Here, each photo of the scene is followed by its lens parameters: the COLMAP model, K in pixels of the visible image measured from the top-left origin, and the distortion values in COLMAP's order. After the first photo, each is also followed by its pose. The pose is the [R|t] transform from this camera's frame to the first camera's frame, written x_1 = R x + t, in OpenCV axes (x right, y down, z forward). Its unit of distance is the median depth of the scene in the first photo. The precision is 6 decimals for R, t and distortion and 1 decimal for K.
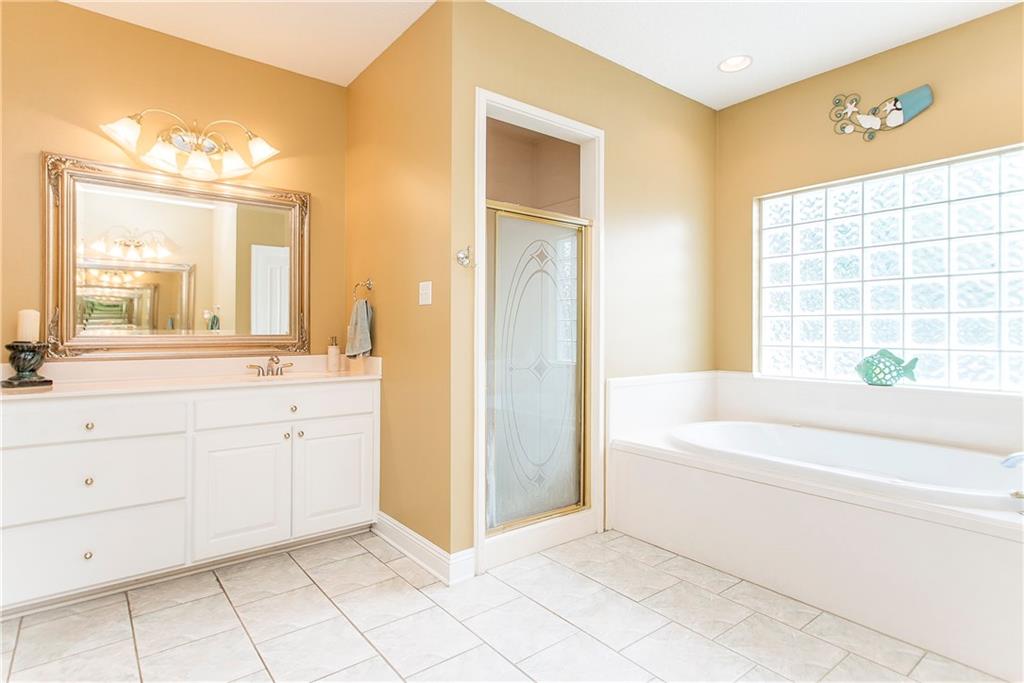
lens RADIAL K [[532.5, 0, 506.7], [0, 532.5, 332.0], [0, 0, 1]] dist [-0.000845, -0.001746]
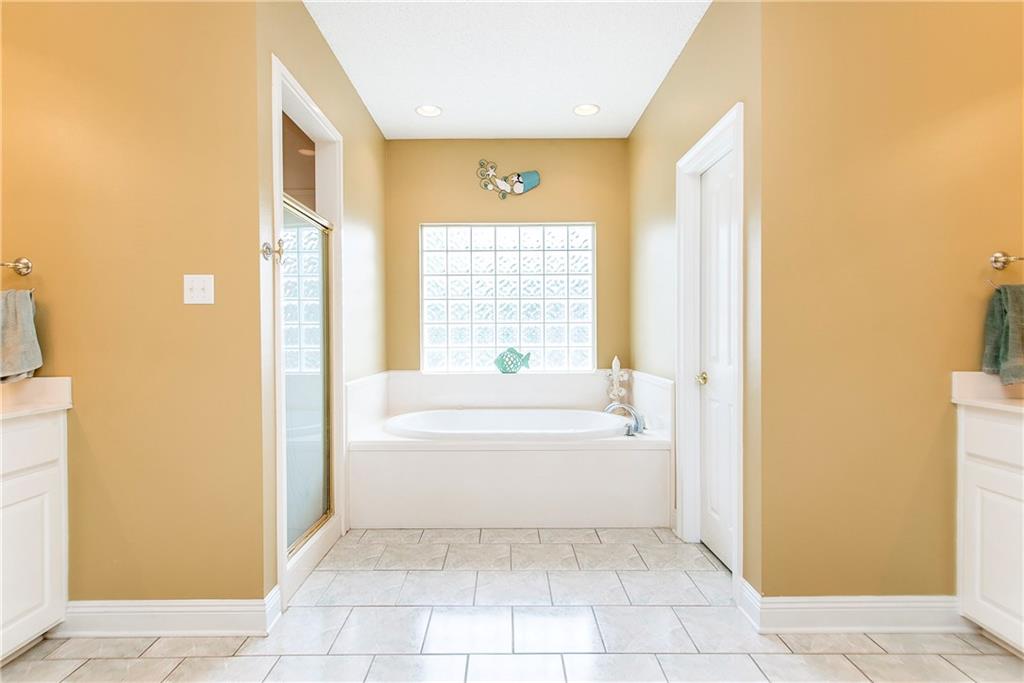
lens RADIAL K [[532.5, 0, 507.6], [0, 532.5, 343.8], [0, 0, 1]] dist [-0.000845, -0.001746]
pose [[0.603602, -0.017881, 0.797086, -0.437780], [0.005580, 0.999819, 0.018203, -0.004215], [-0.797267, -0.006540, 0.603592, 0.141908]]
